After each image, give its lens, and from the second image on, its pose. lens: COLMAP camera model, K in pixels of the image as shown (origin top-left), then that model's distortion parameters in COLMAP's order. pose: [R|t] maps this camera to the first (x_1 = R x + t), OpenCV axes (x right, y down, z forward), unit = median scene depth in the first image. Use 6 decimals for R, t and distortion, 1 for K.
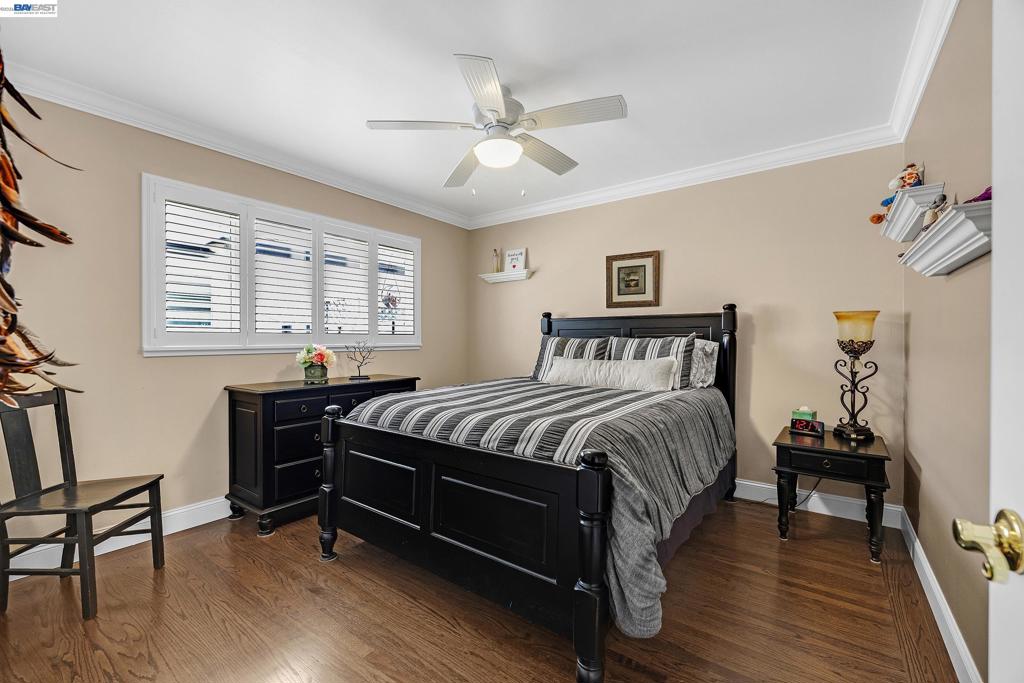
lens RADIAL K [[426.7, 0, 510.9], [0, 426.7, 343.2], [0, 0, 1]] dist [0.000264, -0.000031]
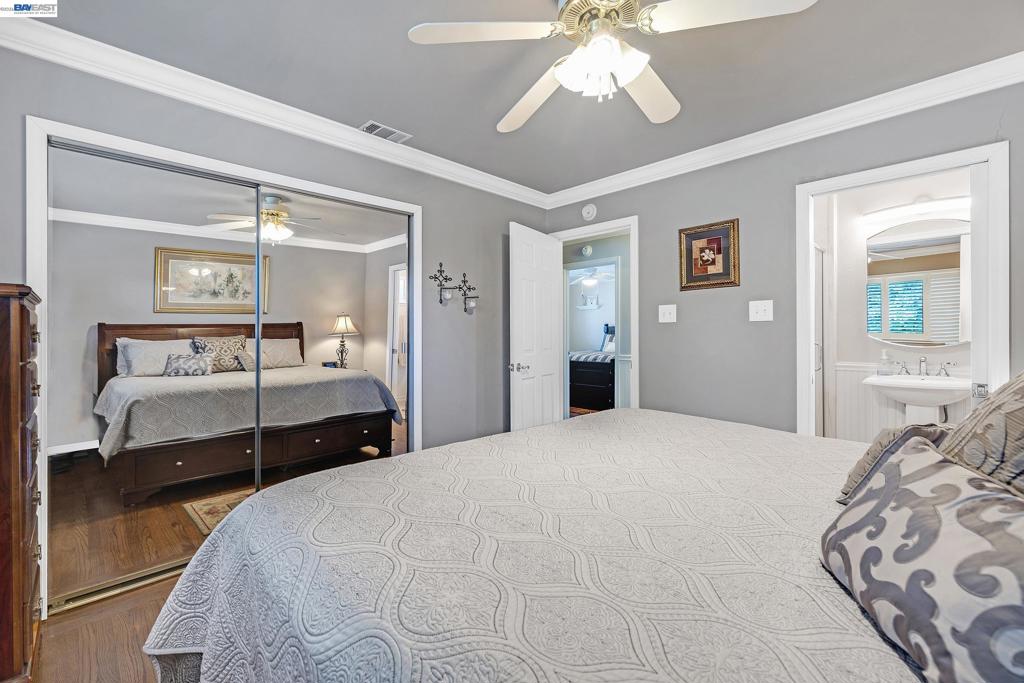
lens RADIAL K [[426.7, 0, 511.7], [0, 426.7, 335.6], [0, 0, 1]] dist [0.000264, -0.000031]
pose [[0.987766, -0.008583, -0.155708, -0.066544], [0.007420, 0.999940, -0.008045, 0.008069], [0.155768, 0.006791, 0.987770, -1.440944]]
